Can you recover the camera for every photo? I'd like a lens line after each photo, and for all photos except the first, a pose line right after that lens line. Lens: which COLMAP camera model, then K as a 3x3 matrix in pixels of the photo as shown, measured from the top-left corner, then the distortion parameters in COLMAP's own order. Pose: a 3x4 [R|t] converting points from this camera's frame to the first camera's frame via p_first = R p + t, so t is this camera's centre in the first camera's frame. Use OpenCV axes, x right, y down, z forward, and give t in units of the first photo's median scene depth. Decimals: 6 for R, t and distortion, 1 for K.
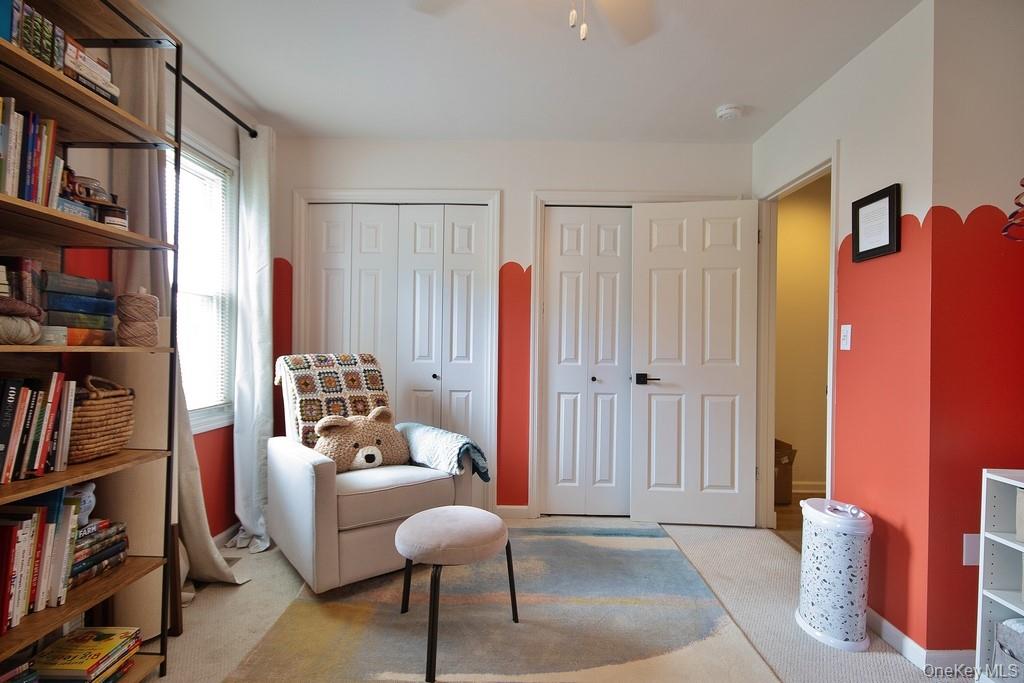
lens RADIAL K [[506.6, 0, 515.8], [0, 506.6, 350.4], [0, 0, 1]] dist [-0.001568, -0.001900]
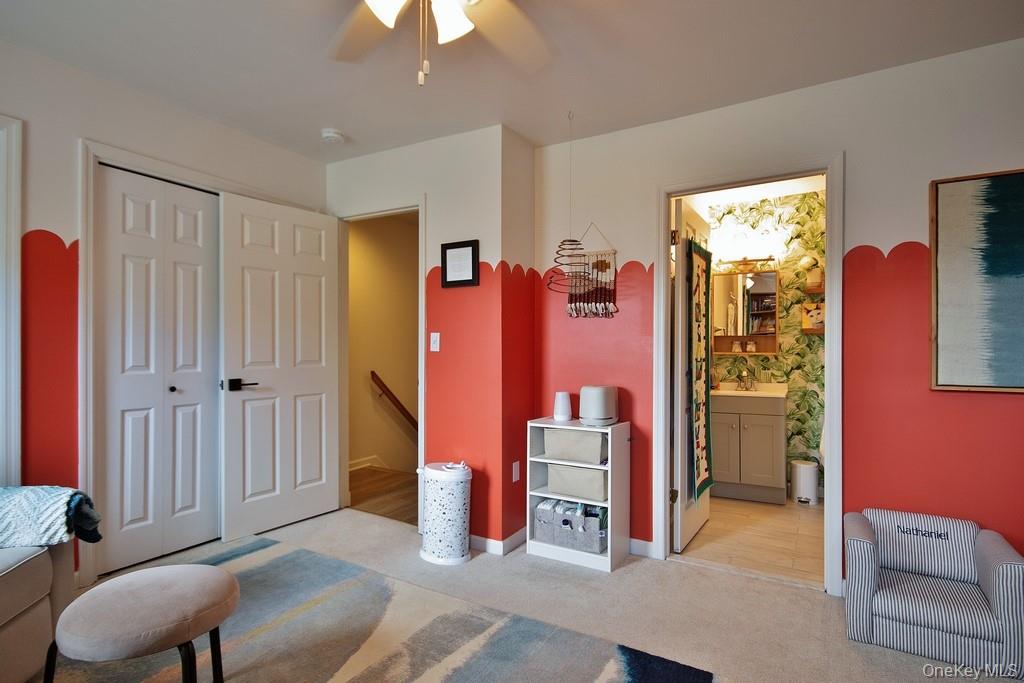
lens RADIAL K [[506.6, 0, 514.4], [0, 506.6, 349.6], [0, 0, 1]] dist [-0.001568, -0.001900]
pose [[0.496649, -0.012961, 0.867854, -0.400731], [0.010006, 0.999908, 0.009207, -0.014763], [-0.867894, 0.004111, 0.496733, 0.134367]]
